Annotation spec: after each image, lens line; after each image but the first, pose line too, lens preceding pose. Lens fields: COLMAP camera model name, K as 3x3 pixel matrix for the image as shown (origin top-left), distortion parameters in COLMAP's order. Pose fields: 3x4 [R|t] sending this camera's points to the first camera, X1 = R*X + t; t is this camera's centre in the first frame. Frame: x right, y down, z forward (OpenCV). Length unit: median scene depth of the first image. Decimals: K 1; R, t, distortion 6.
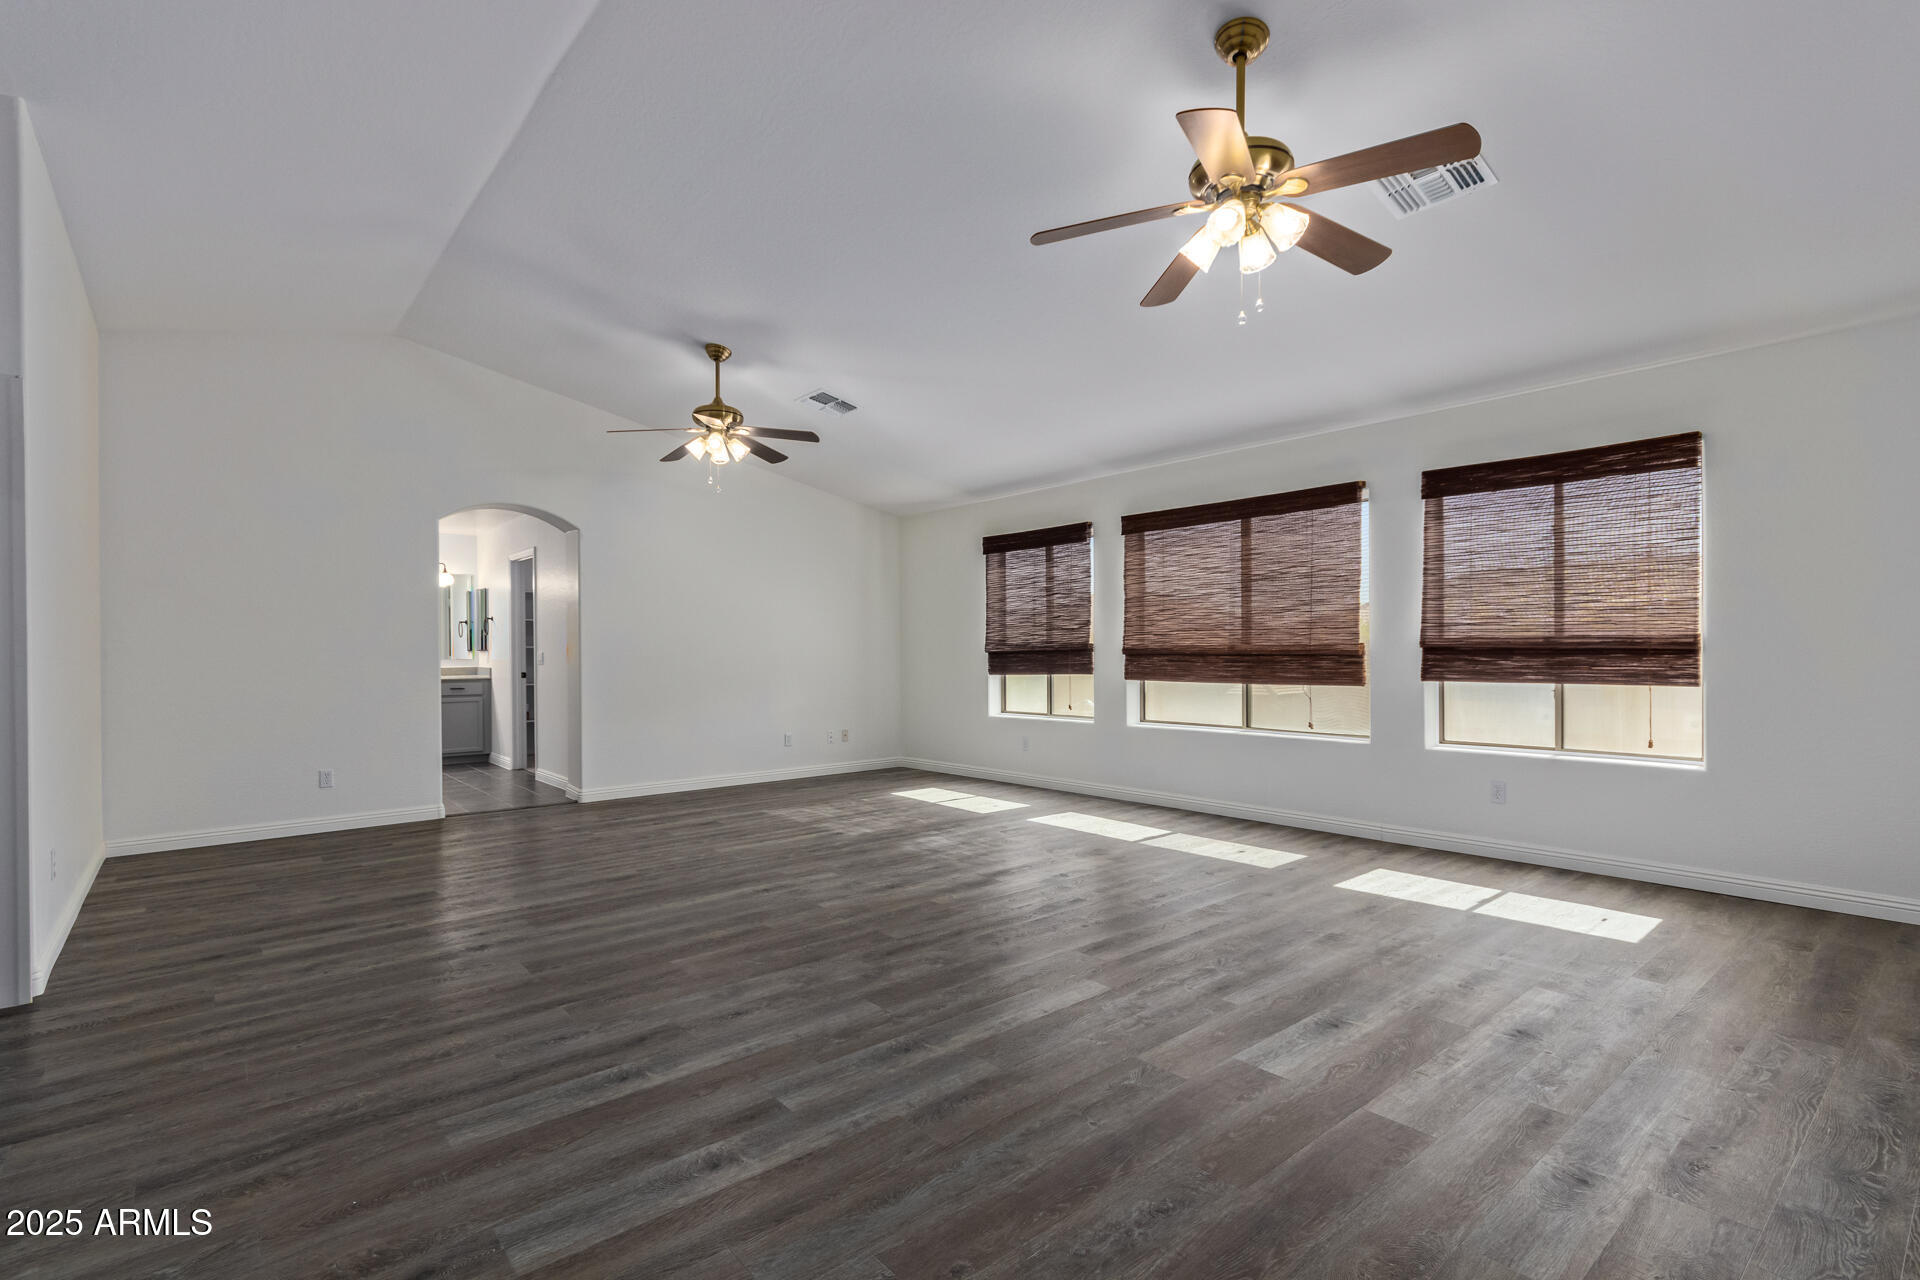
lens RADIAL K [[894.3, 0, 952.2], [0, 894.3, 653.1], [0, 0, 1]] dist [0.003776, 0.001251]
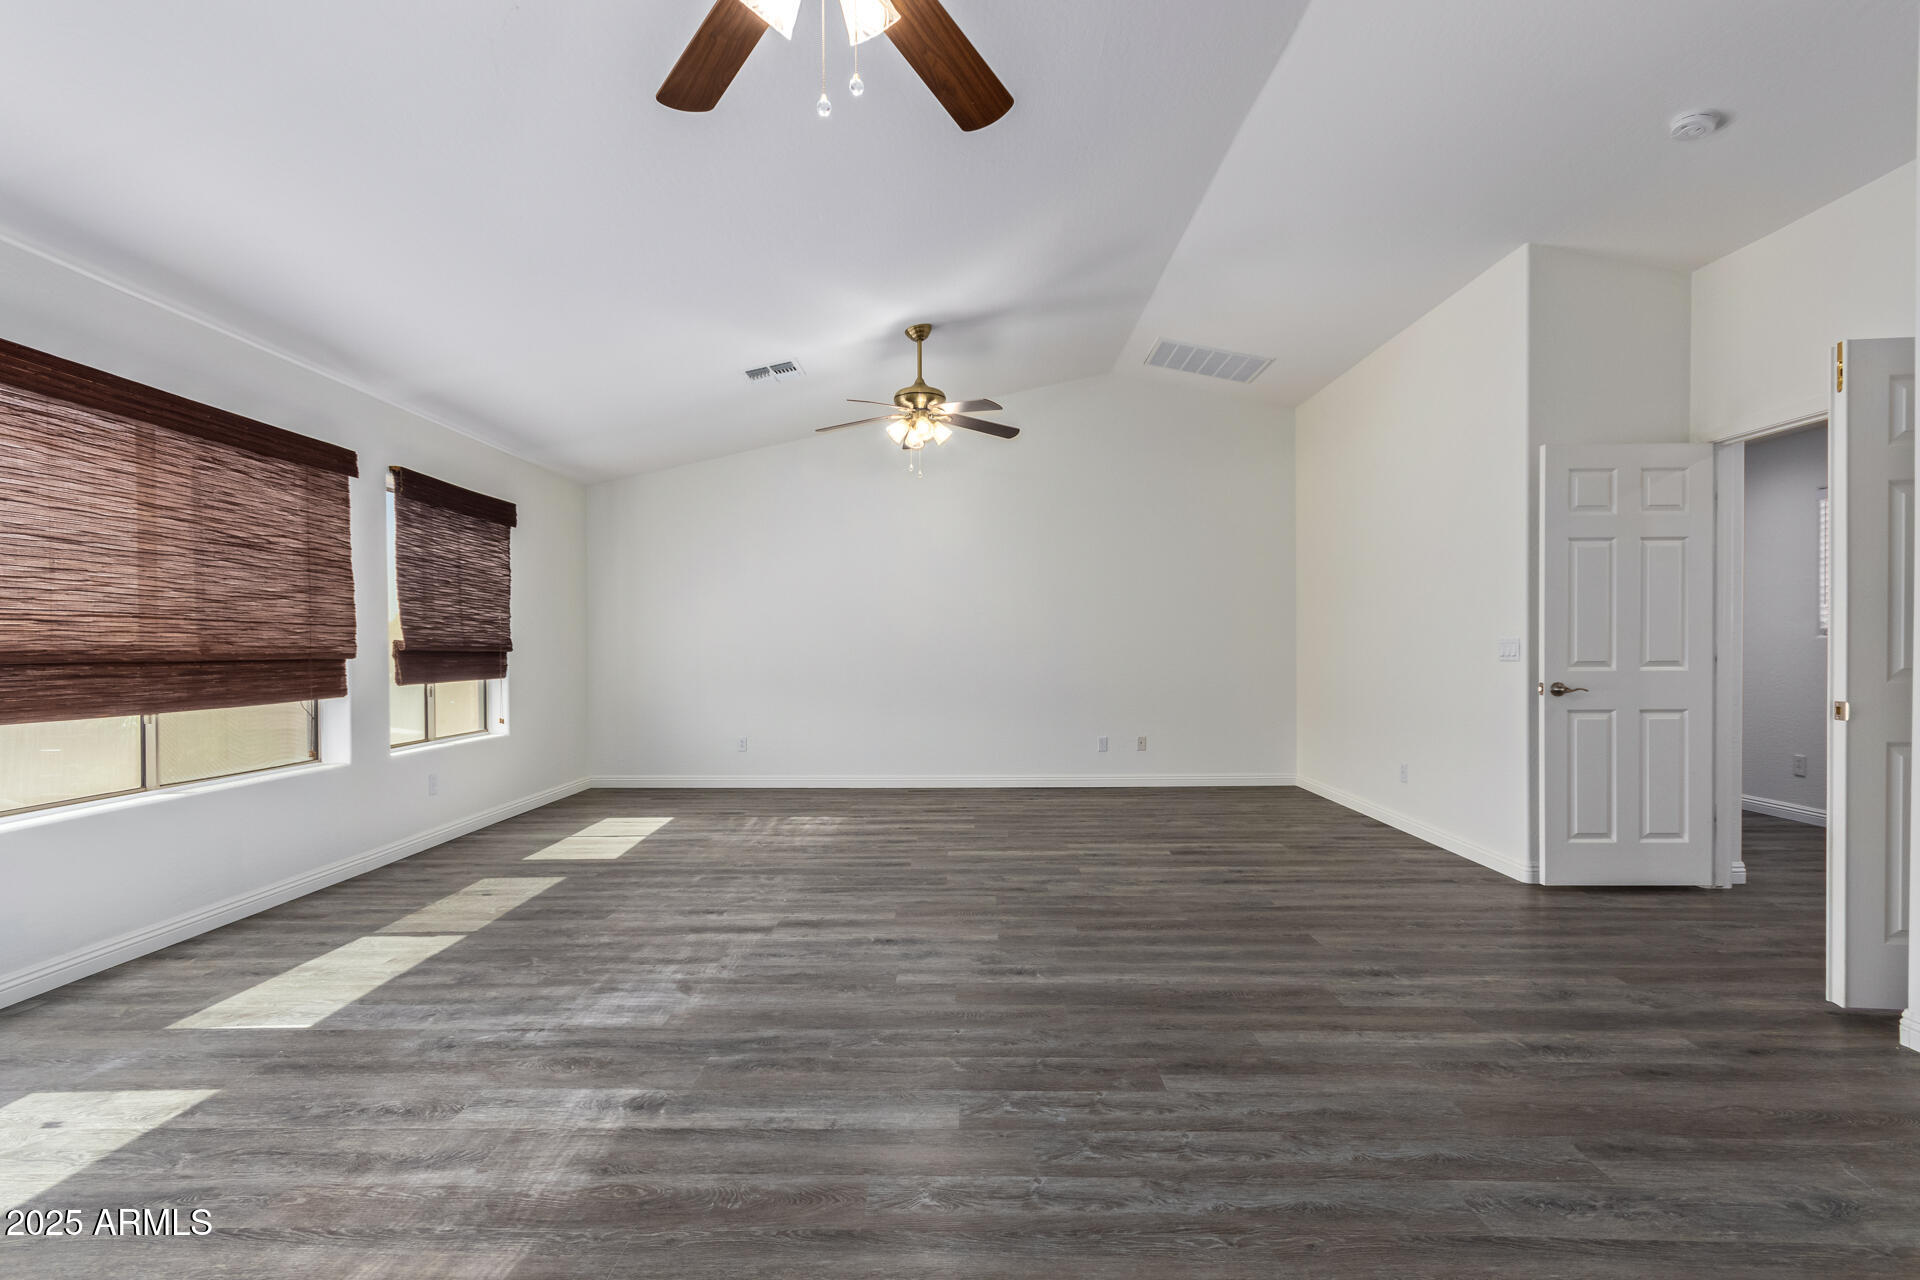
lens RADIAL K [[894.3, 0, 952.2], [0, 894.3, 653.1], [0, 0, 1]] dist [0.003776, 0.001251]
pose [[-0.755363, 0.007867, 0.655259, -0.731320], [0.014671, 0.999880, 0.004908, 0.000798], [-0.655142, 0.013321, -0.755388, 1.792434]]
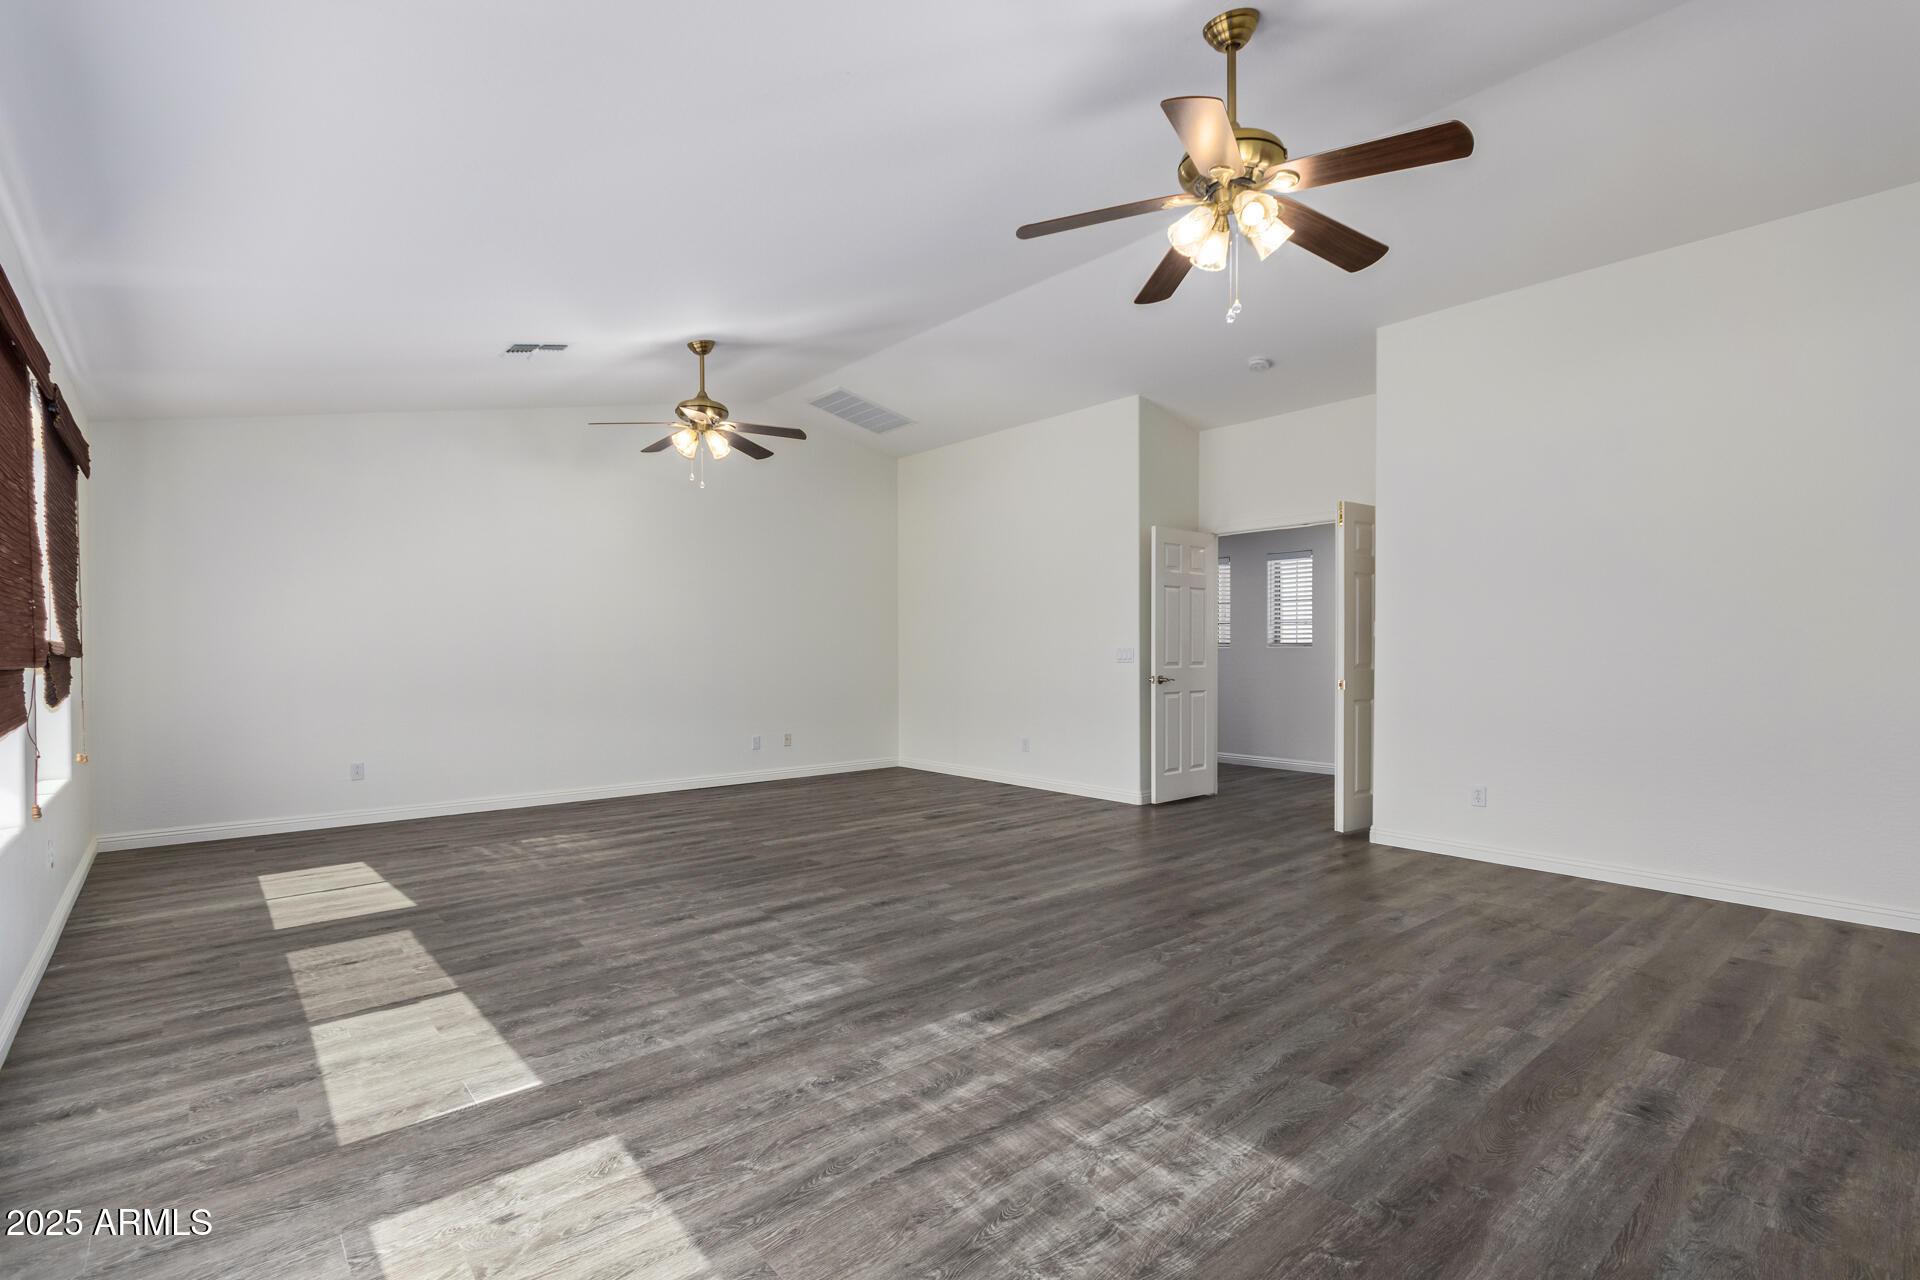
lens RADIAL K [[894.3, 0, 952.2], [0, 894.3, 653.1], [0, 0, 1]] dist [0.003776, 0.001251]
pose [[-0.999896, 0.011599, -0.008554, -0.154223], [0.011549, 0.999916, 0.005936, -0.005638], [0.008622, 0.005836, -0.999946, 2.219347]]
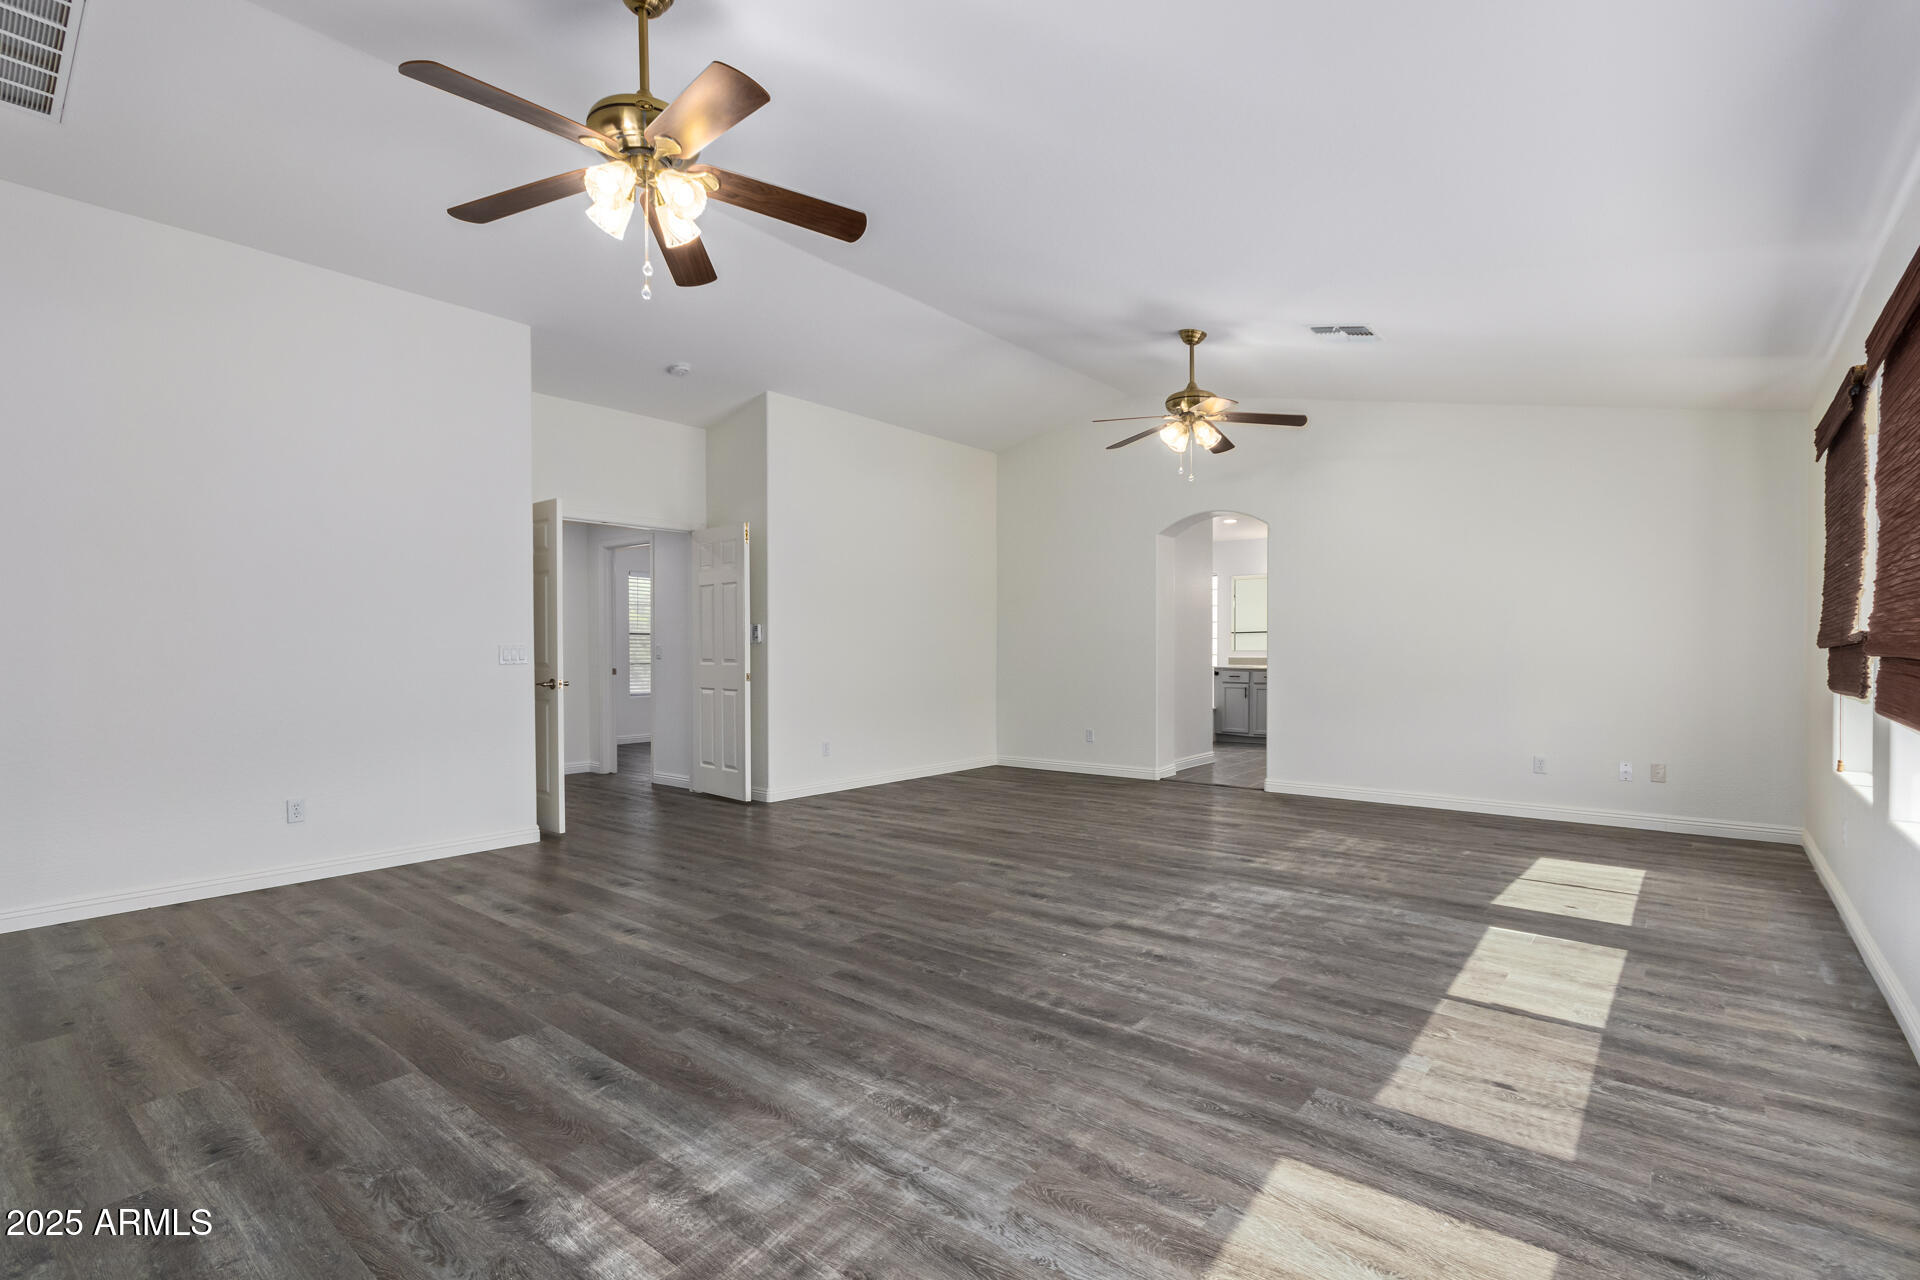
lens RADIAL K [[894.3, 0, 952.2], [0, 894.3, 653.1], [0, 0, 1]] dist [0.003776, 0.001251]
pose [[0.180689, 0.015395, -0.983420, 0.968426], [-0.000866, 0.999880, 0.015493, -0.011793], [0.983540, -0.001948, 0.180681, 0.849583]]
